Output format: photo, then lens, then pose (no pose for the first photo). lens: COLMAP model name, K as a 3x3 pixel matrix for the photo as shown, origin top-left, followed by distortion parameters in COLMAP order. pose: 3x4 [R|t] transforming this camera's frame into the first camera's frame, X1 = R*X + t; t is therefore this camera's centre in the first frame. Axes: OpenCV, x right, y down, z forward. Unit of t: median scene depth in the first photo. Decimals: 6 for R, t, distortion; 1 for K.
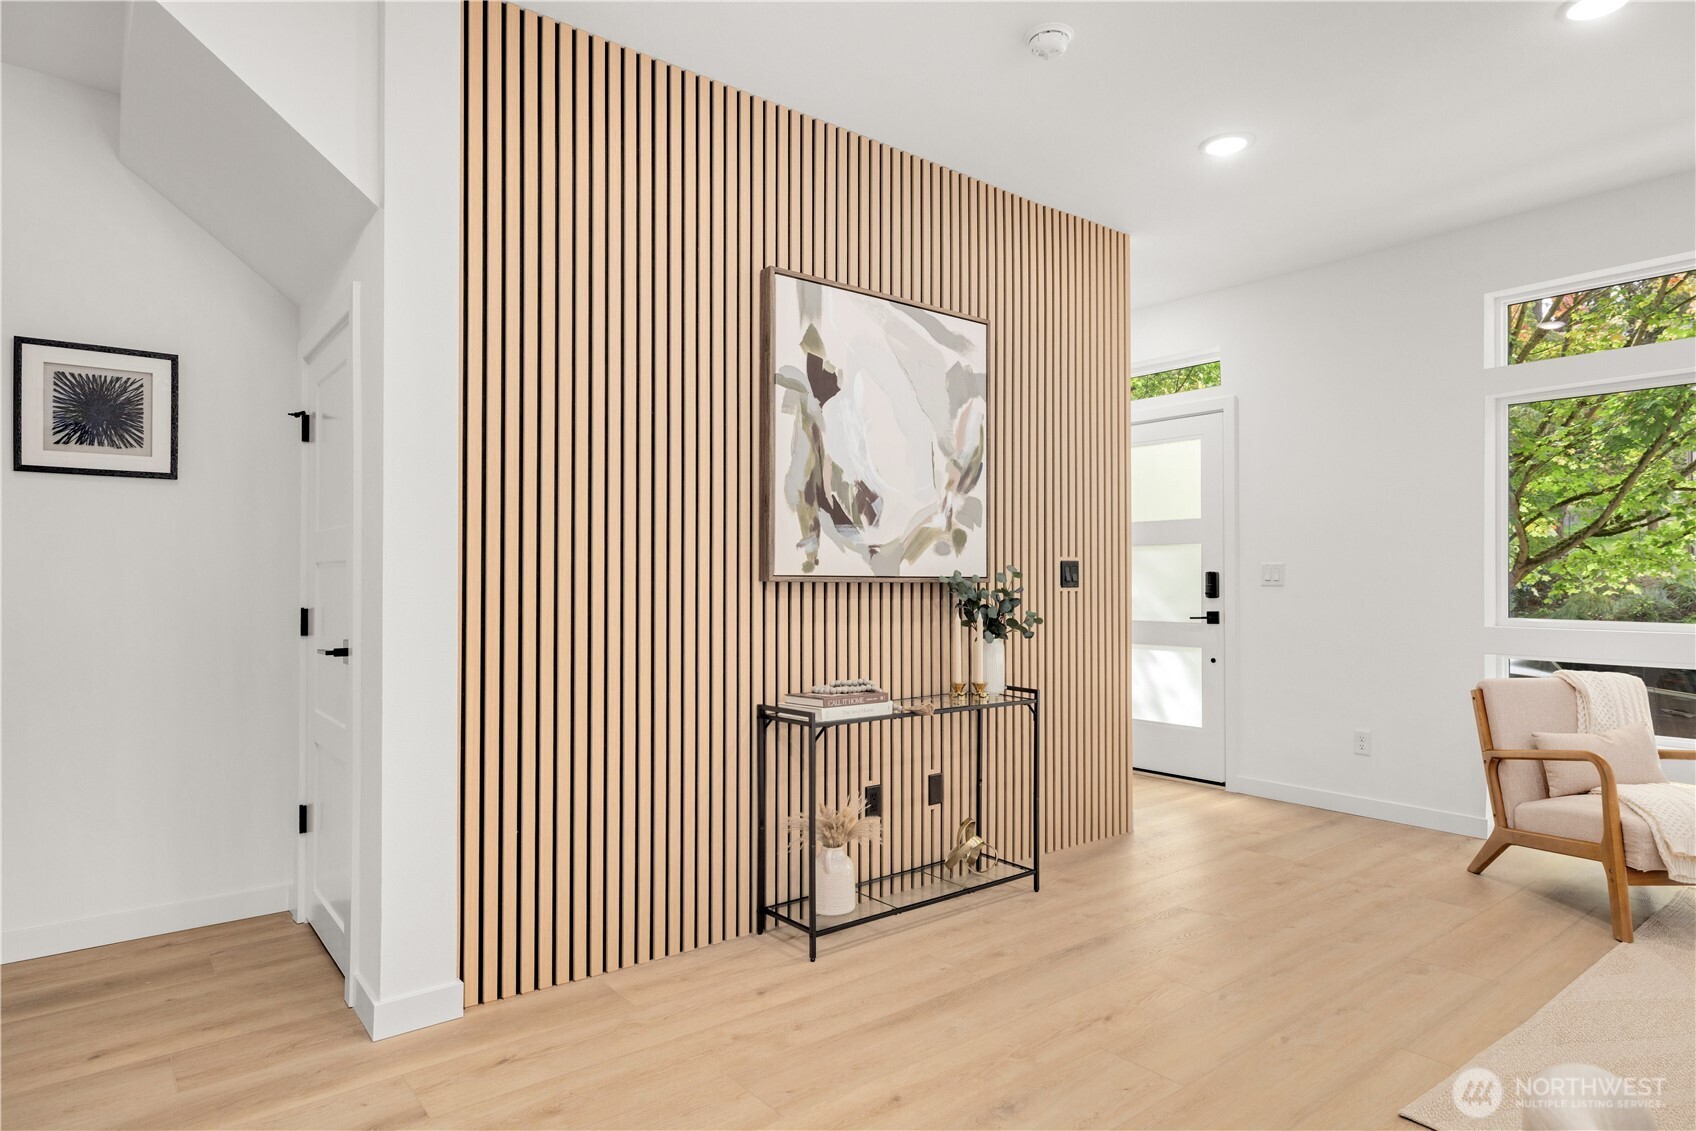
lens RADIAL K [[961.3, 0, 846.1], [0, 961.3, 567.9], [0, 0, 1]] dist [0.000267, -0.002803]
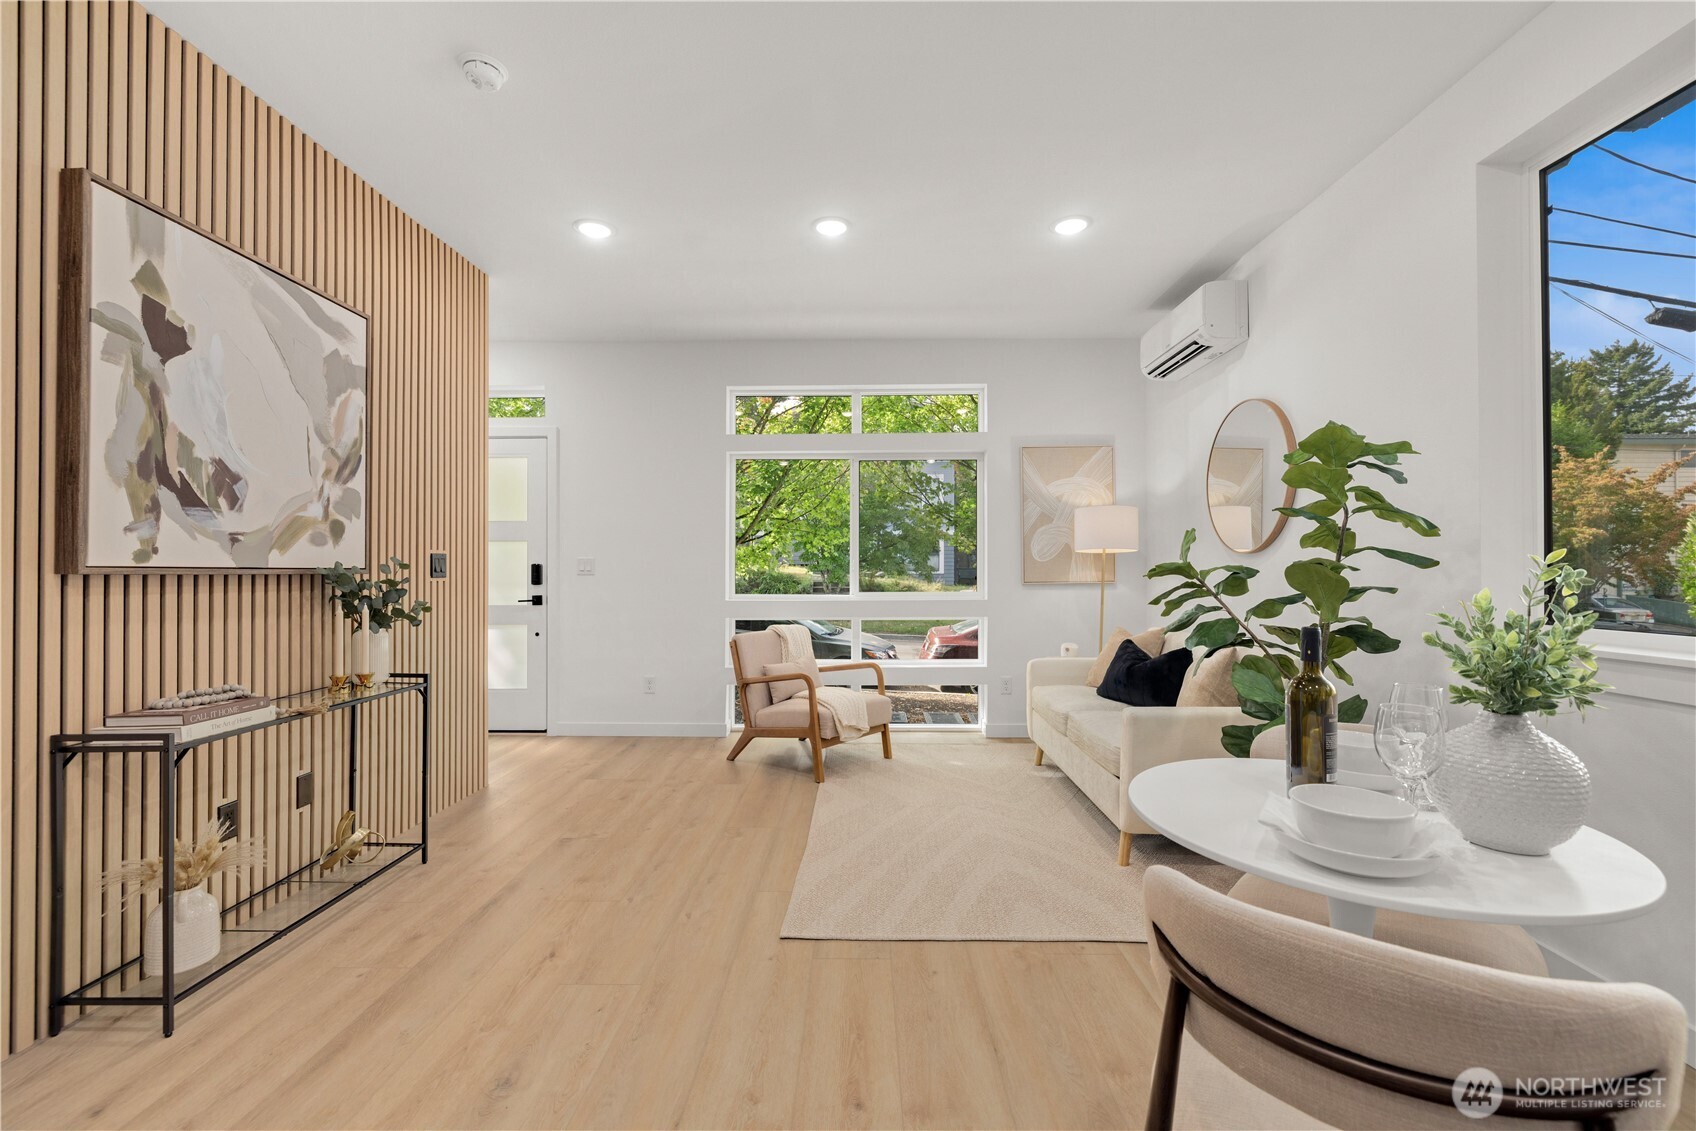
lens RADIAL K [[707.9, 0, 851.2], [0, 707.9, 562.8], [0, 0, 1]] dist [-0.001266, -0.000113]
pose [[0.635980, 0.005912, 0.771683, -0.109046], [-0.007587, 0.999970, -0.001408, 0.000871], [-0.771668, -0.004960, 0.636006, 0.138785]]
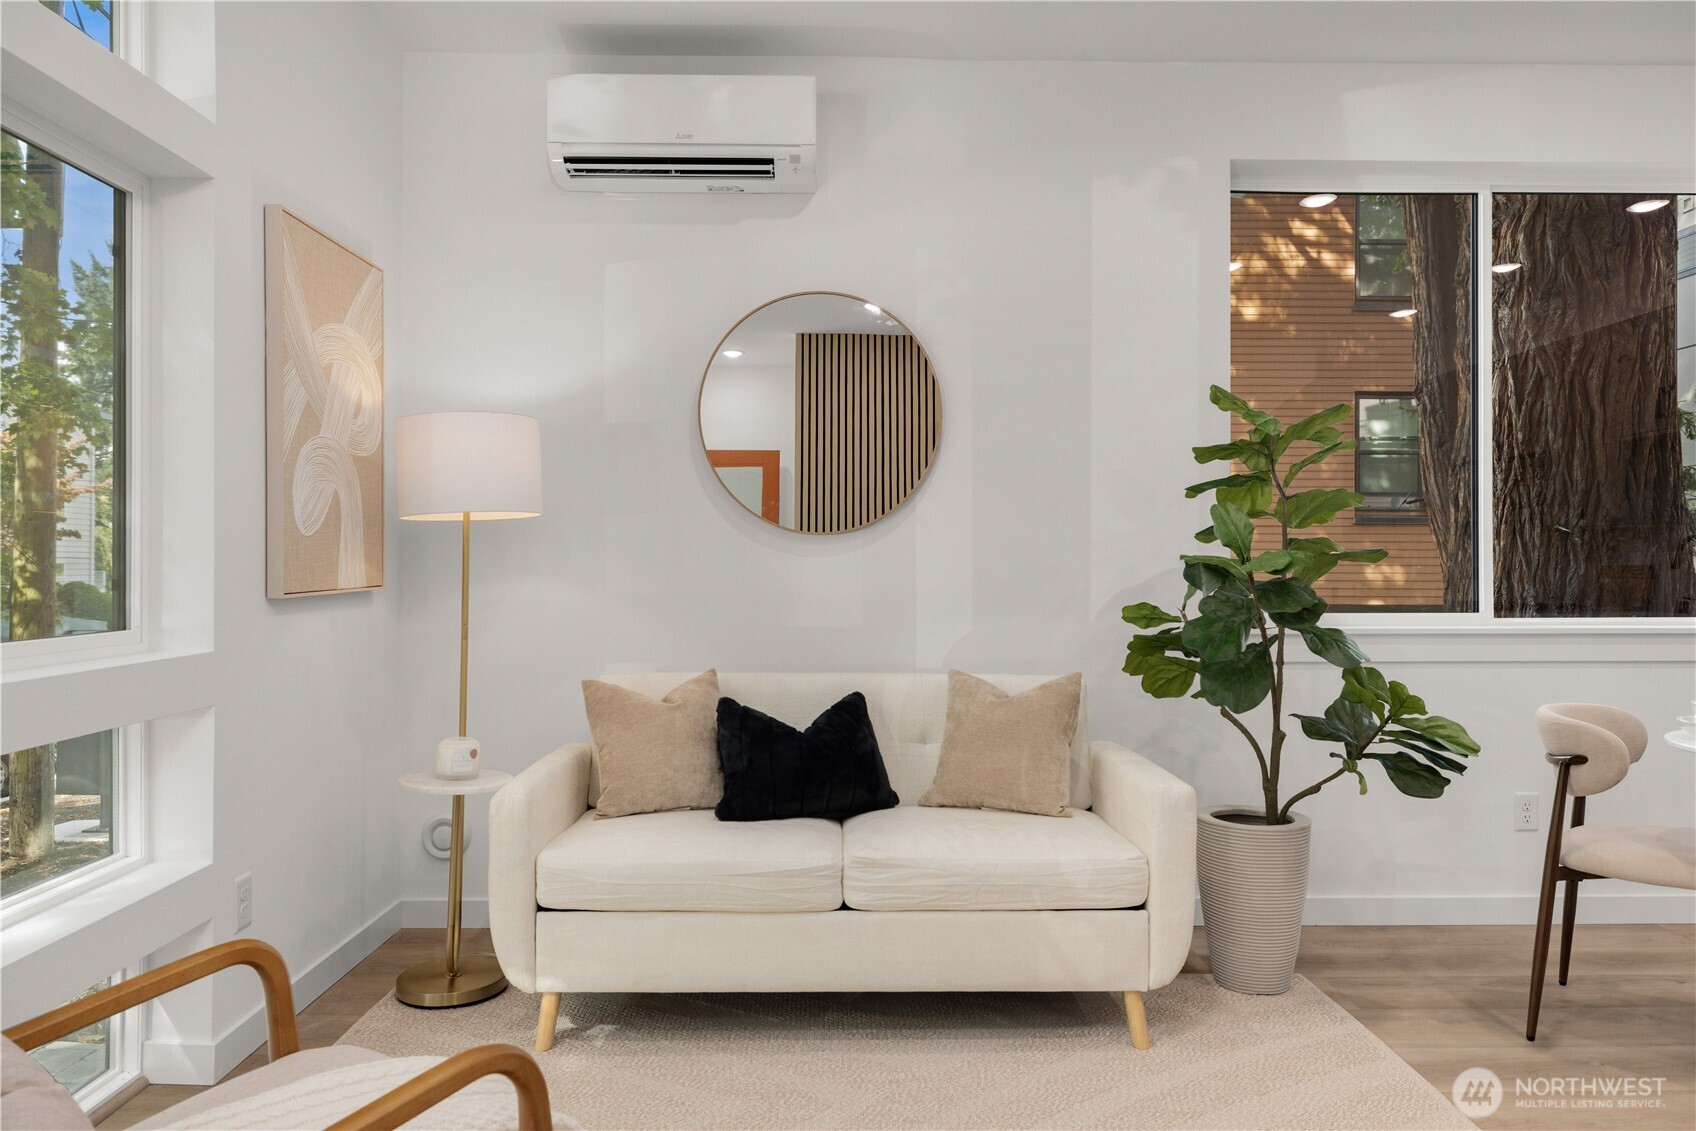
lens RADIAL K [[1140.0, 0, 852.5], [0, 1140.0, 564.6], [0, 0, 1]] dist [0.000960, -0.000507]
pose [[-0.794959, -0.004011, 0.606650, 0.377815], [-0.010950, 0.999910, -0.007737, 0.015977], [-0.606564, -0.012793, -0.794931, 1.125602]]
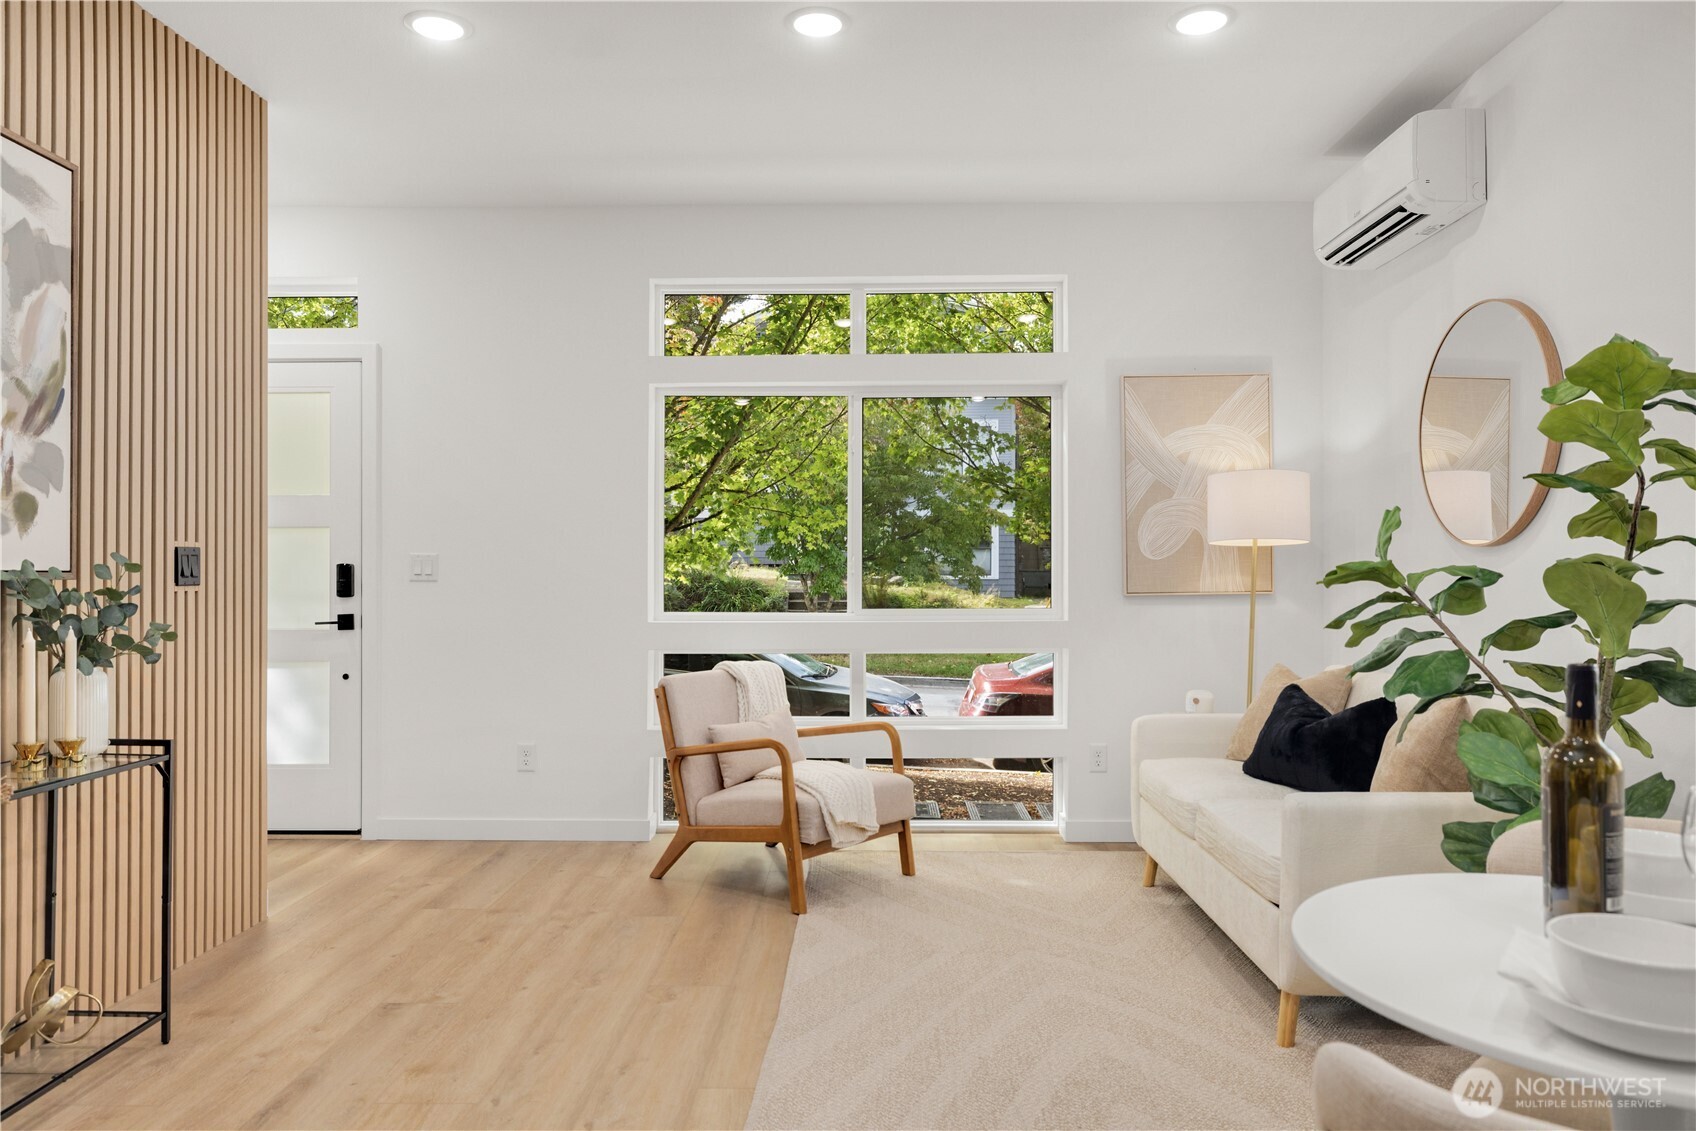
lens RADIAL K [[1140.0, 0, 851.4], [0, 1140.0, 561.4], [0, 0, 1]] dist [0.000960, -0.000507]
pose [[0.634945, 0.005930, 0.772535, -0.112830], [-0.007406, 0.999971, -0.001589, 0.000810], [-0.772522, -0.004713, 0.634971, 0.135247]]
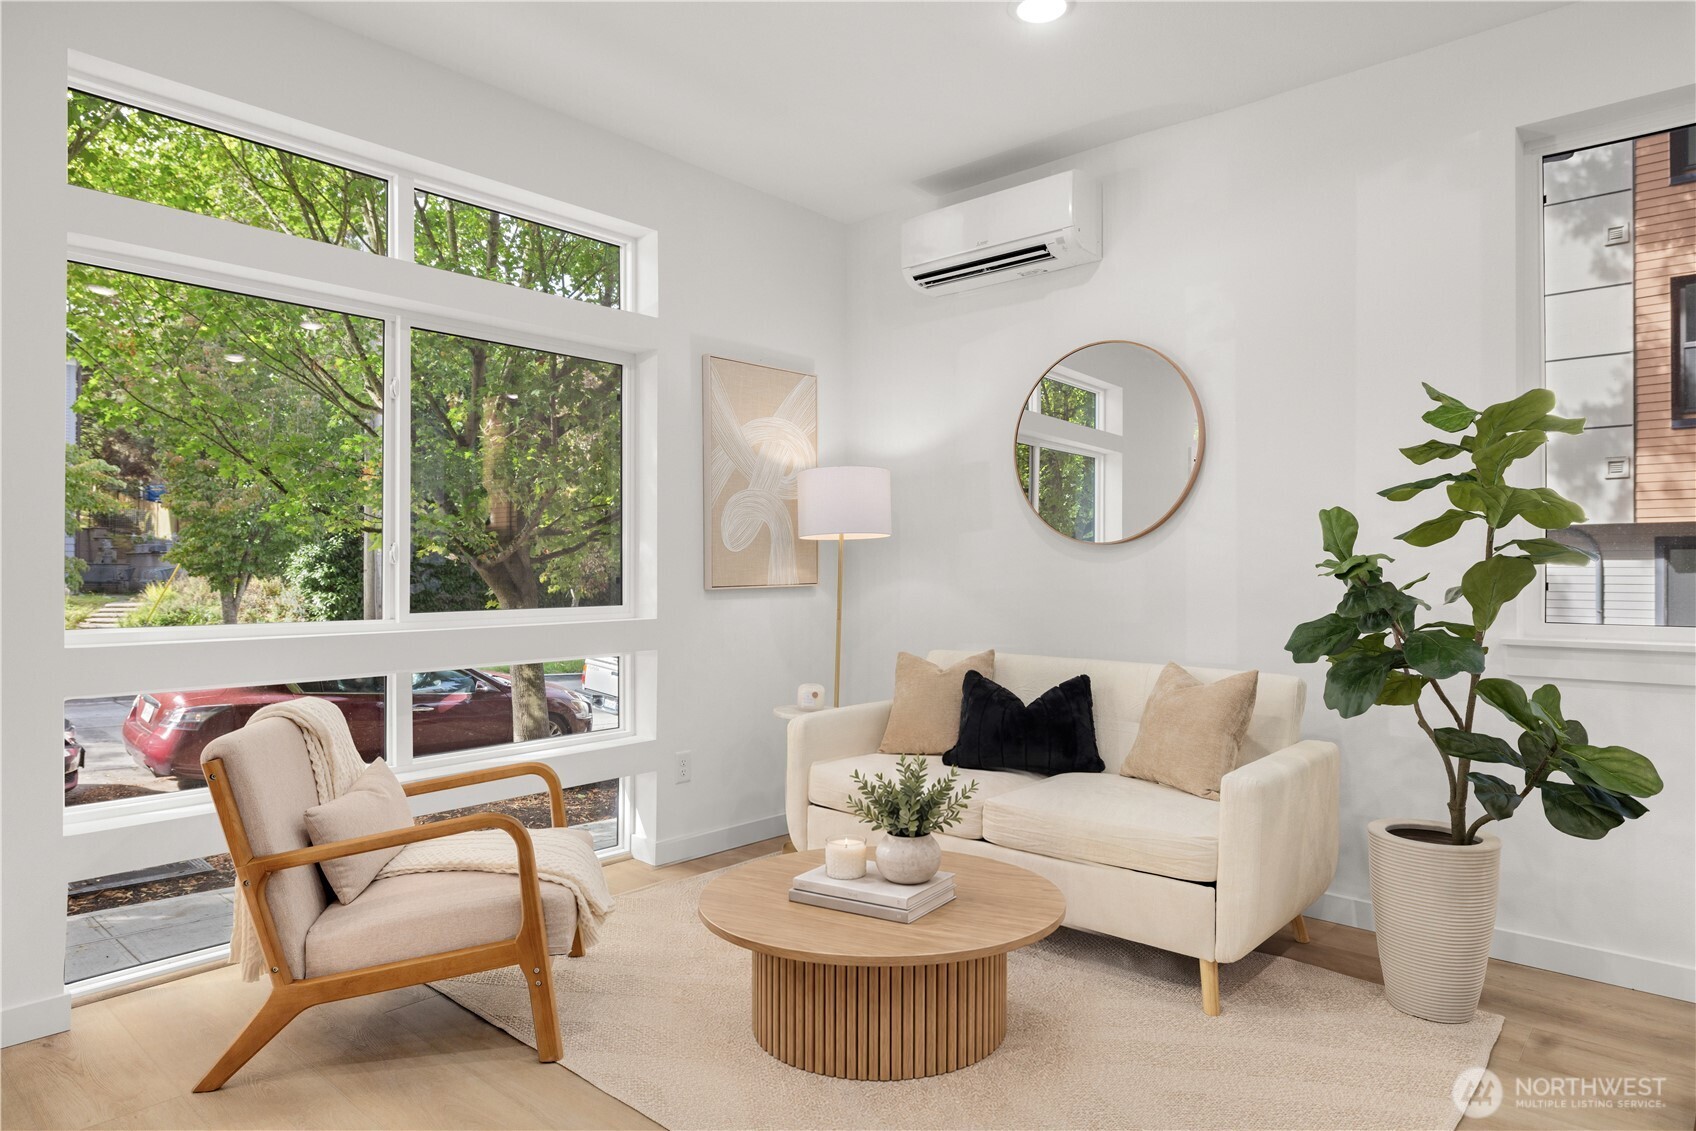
lens RADIAL K [[993.3, 0, 853.6], [0, 993.3, 570.6], [0, 0, 1]] dist [-0.002233, 0.001657]
pose [[-0.178475, -0.005334, 0.983930, 0.023431], [-0.013506, 0.999904, 0.002971, 0.009995], [-0.983852, -0.012759, -0.178530, 0.789322]]
